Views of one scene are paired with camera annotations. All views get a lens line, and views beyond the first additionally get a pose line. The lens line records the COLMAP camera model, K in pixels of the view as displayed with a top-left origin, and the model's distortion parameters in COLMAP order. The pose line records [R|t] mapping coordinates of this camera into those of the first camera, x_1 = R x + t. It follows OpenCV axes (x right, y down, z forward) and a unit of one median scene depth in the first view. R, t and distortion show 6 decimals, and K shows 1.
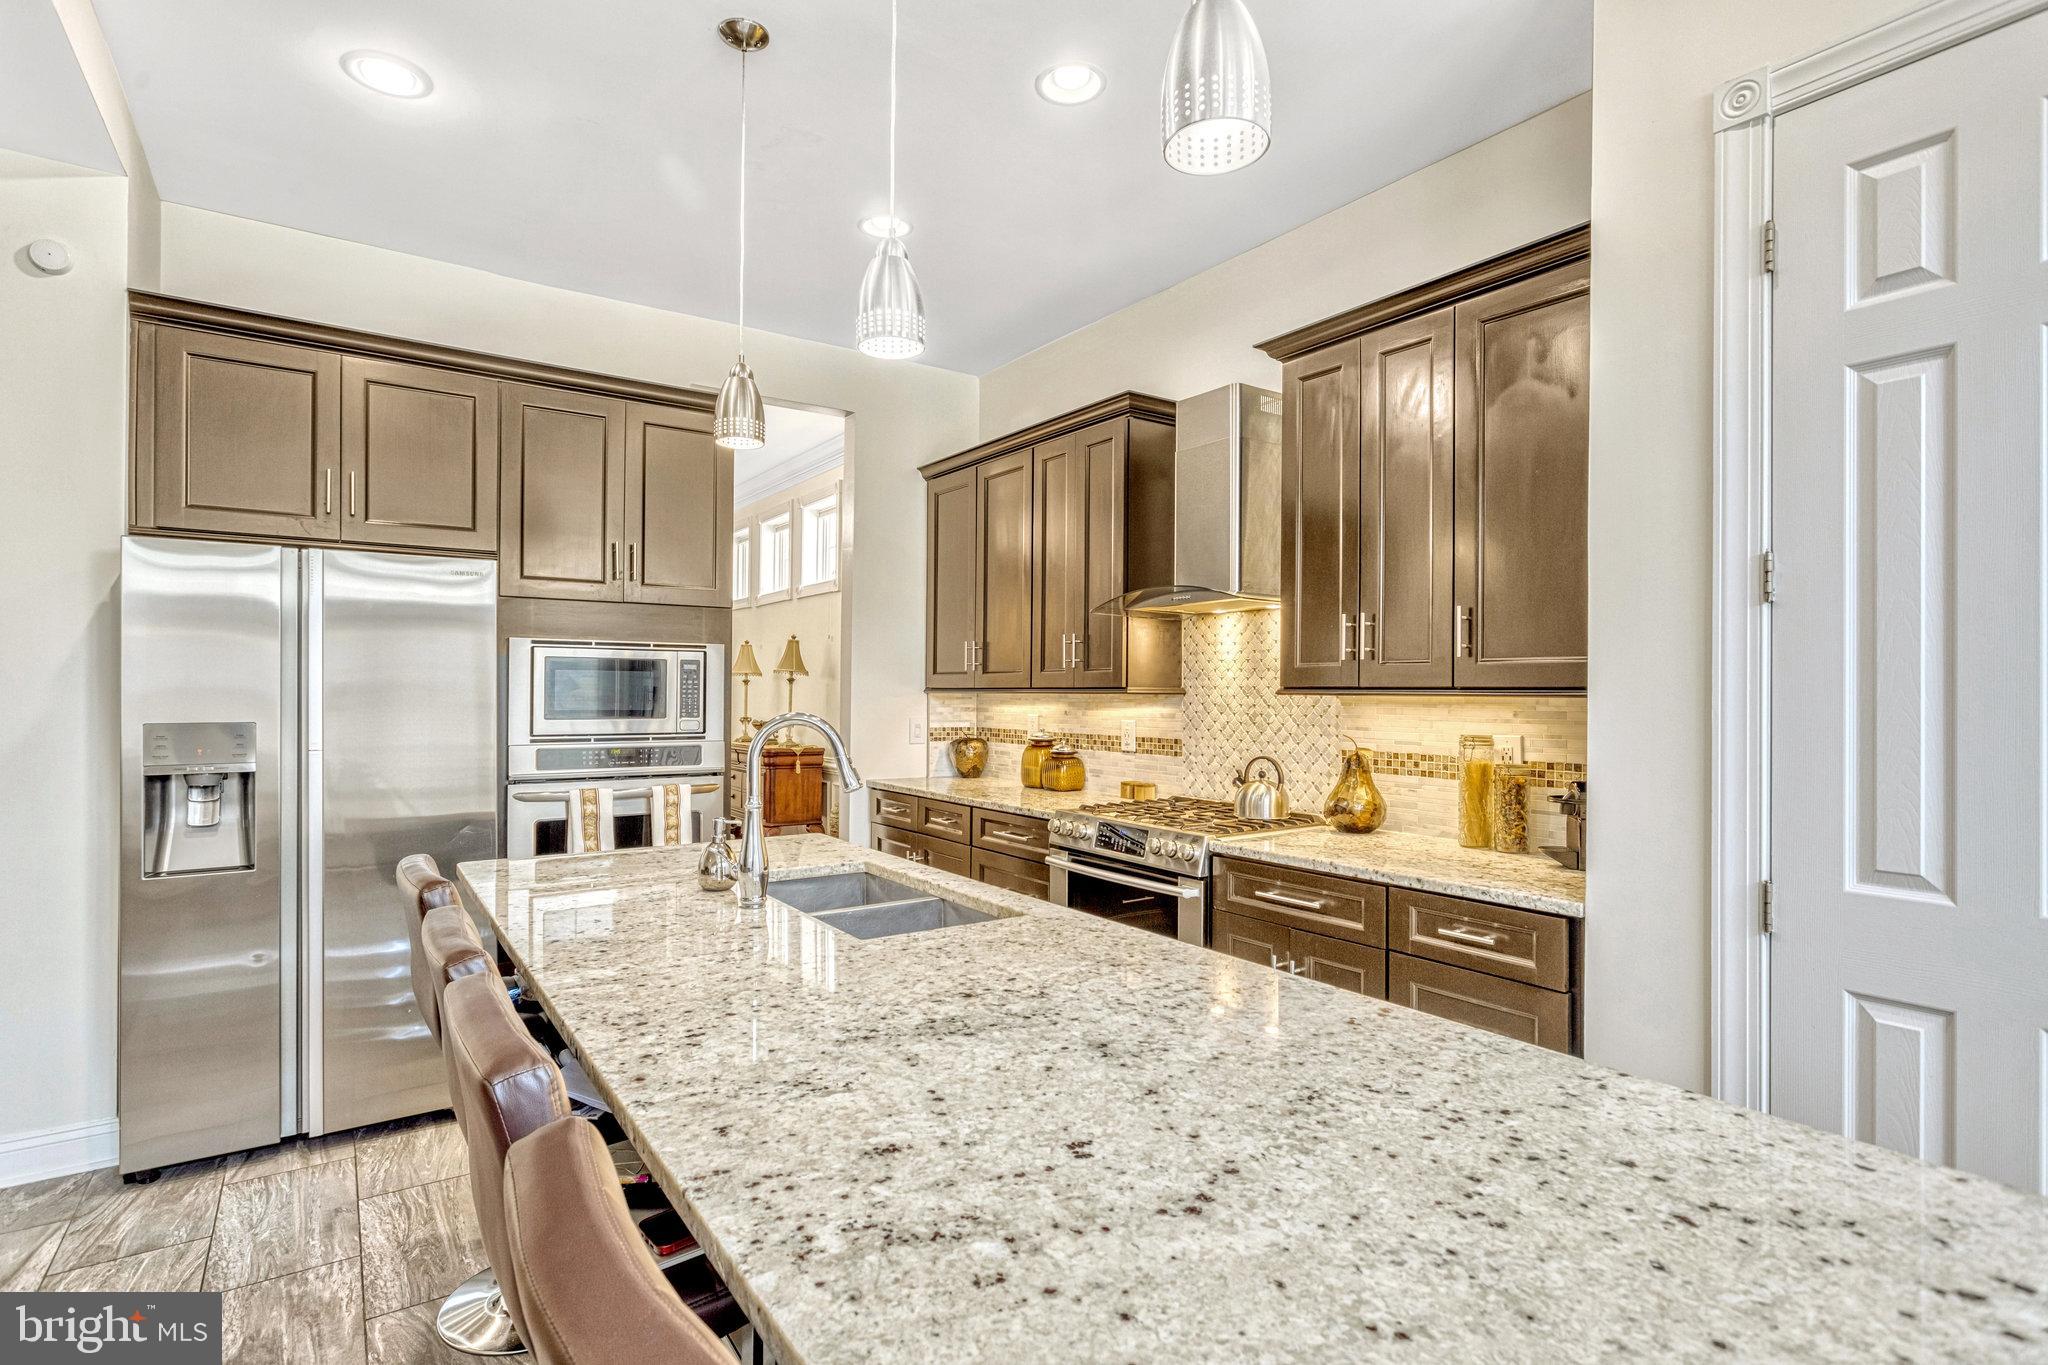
lens RADIAL K [[1015.7, 0, 1020.7], [0, 1015.7, 688.0], [0, 0, 1]] dist [0.001269, -0.000043]
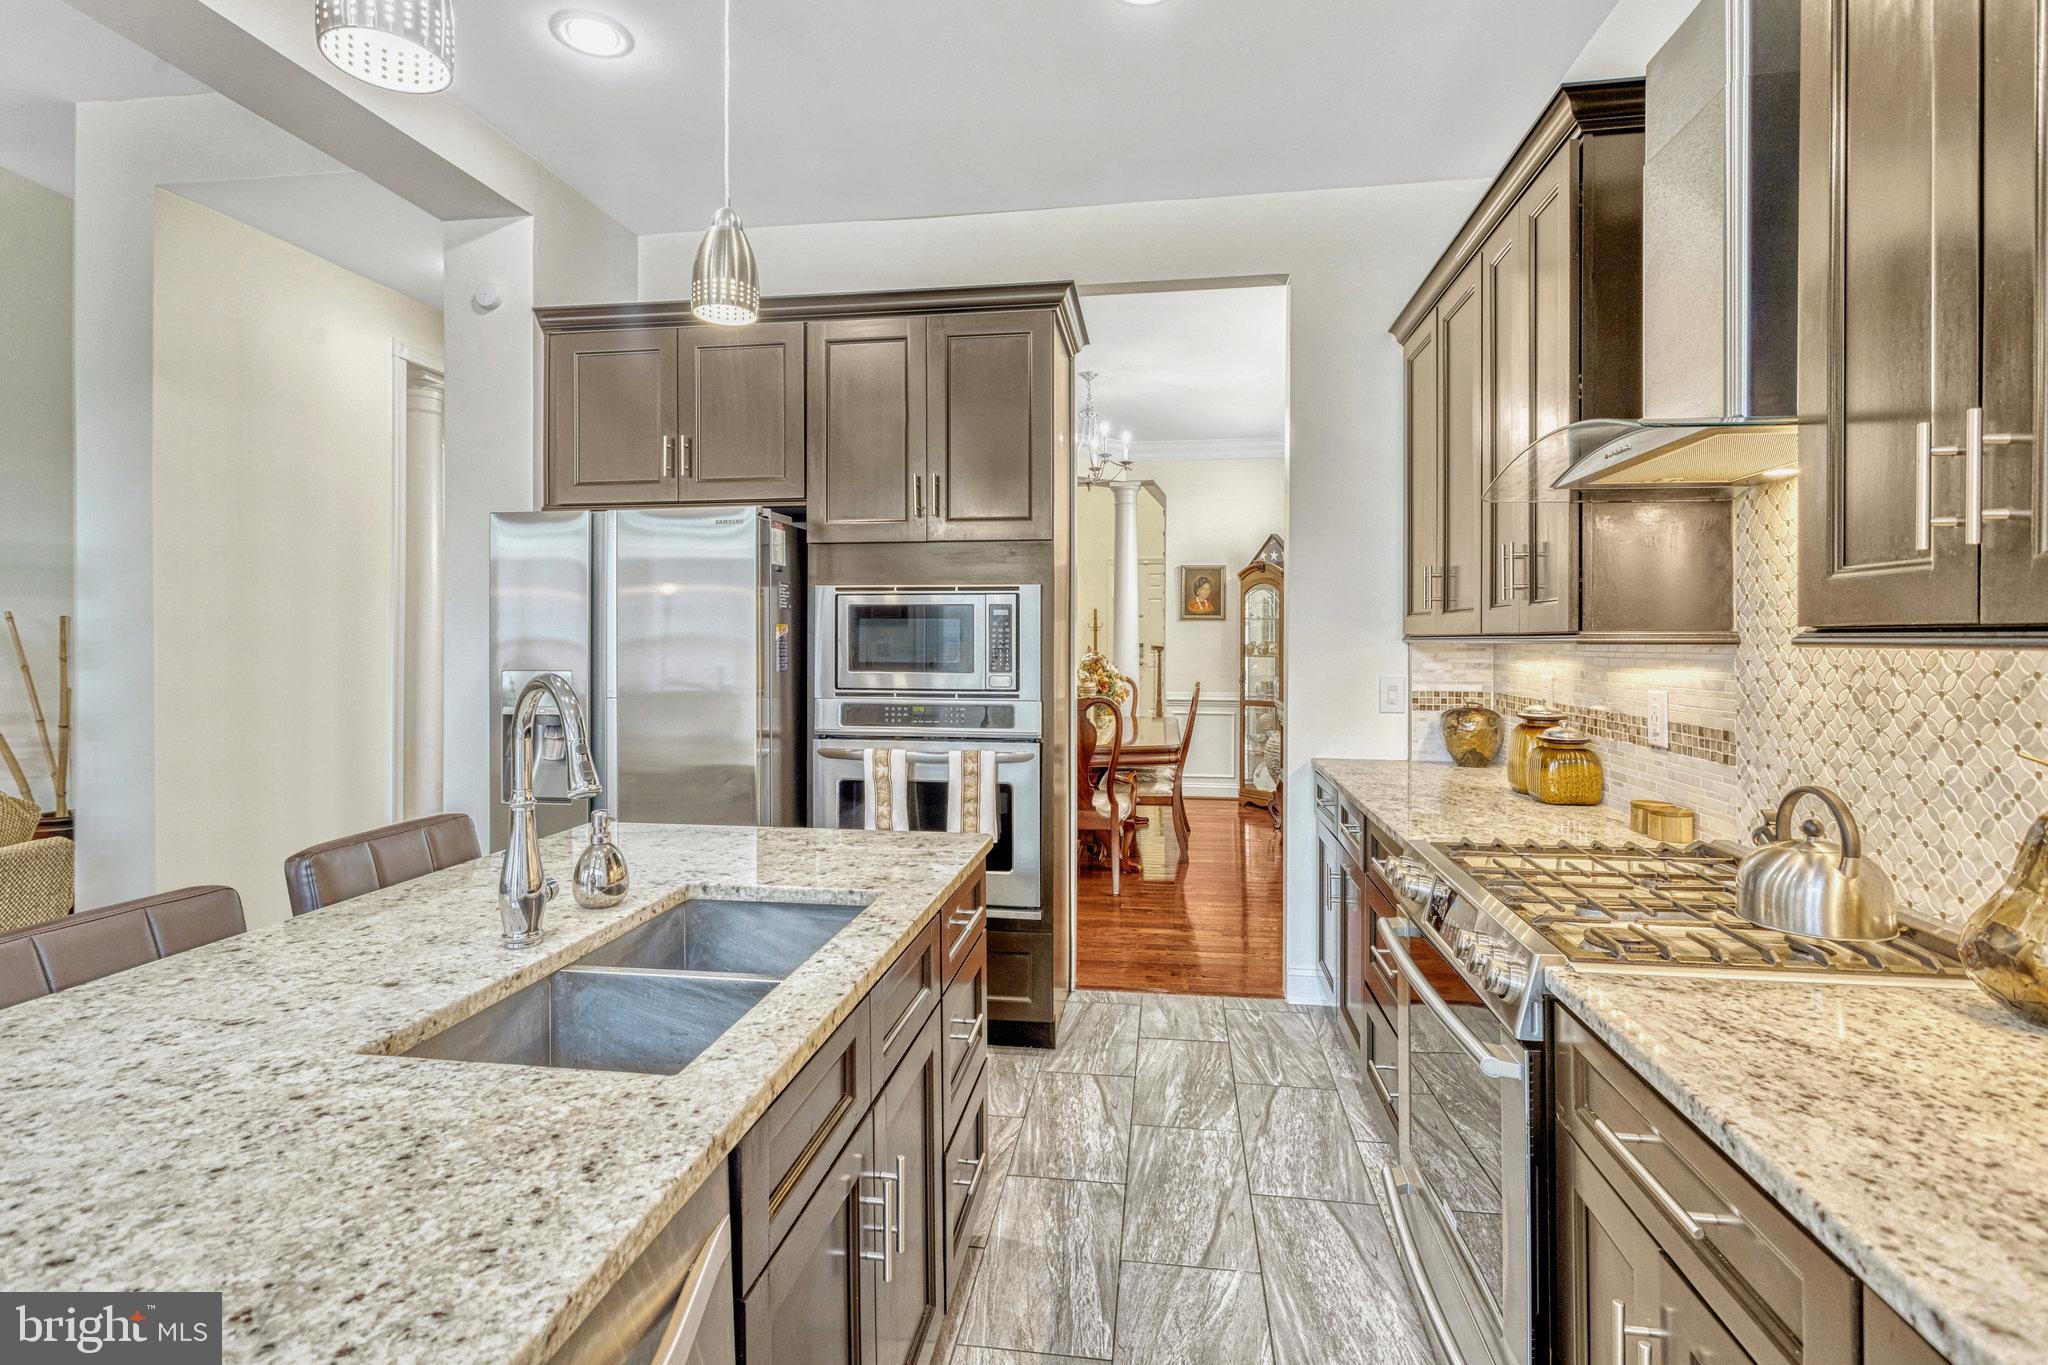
lens RADIAL K [[996.4, 0, 1018.2], [0, 996.4, 635.7], [0, 0, 1]] dist [0.005810, 0.001948]
pose [[0.718484, -0.006982, -0.695509, 0.269124], [0.005592, 0.999975, -0.004263, 0.002193], [0.695521, -0.000826, 0.718505, 0.418399]]
